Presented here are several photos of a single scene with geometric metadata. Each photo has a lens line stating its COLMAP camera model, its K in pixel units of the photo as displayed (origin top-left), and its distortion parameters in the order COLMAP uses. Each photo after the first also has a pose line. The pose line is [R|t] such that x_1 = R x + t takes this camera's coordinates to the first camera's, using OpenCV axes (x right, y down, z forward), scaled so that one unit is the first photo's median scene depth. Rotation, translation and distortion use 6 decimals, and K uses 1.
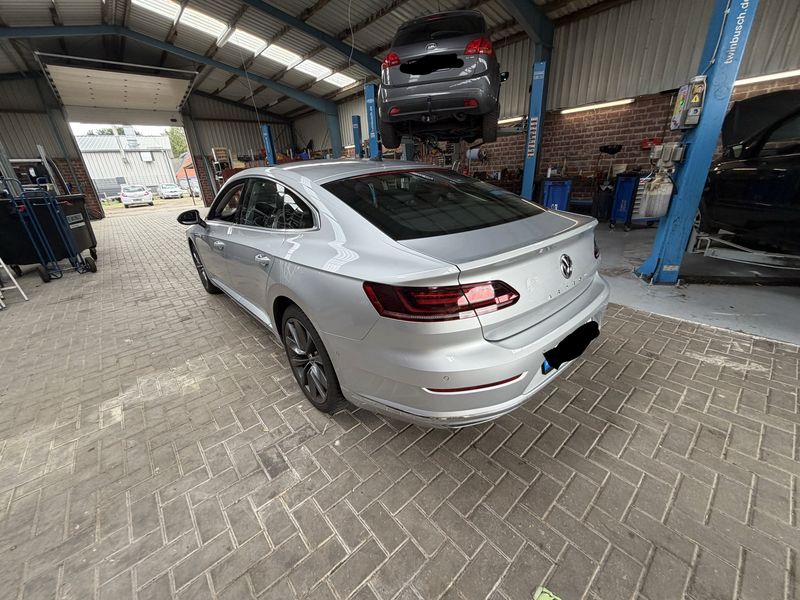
lens RADIAL K [[319.4, 0, 396.1], [0, 319.4, 296.4], [0, 0, 1]] dist [0.000292, 0.000133]
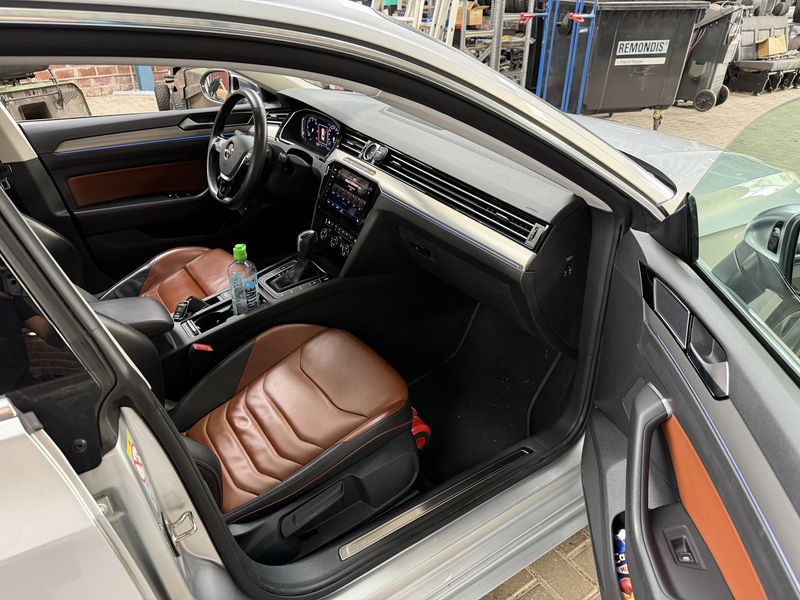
lens RADIAL K [[565.6, 0, 401.5], [0, 565.6, 297.5], [0, 0, 1]] dist [0.030048, -0.038446]
pose [[-0.114709, 0.531135, -0.839487, 0.116907], [-0.360270, 0.765291, 0.533419, -0.511372], [0.925769, 0.363629, 0.103566, 1.210481]]
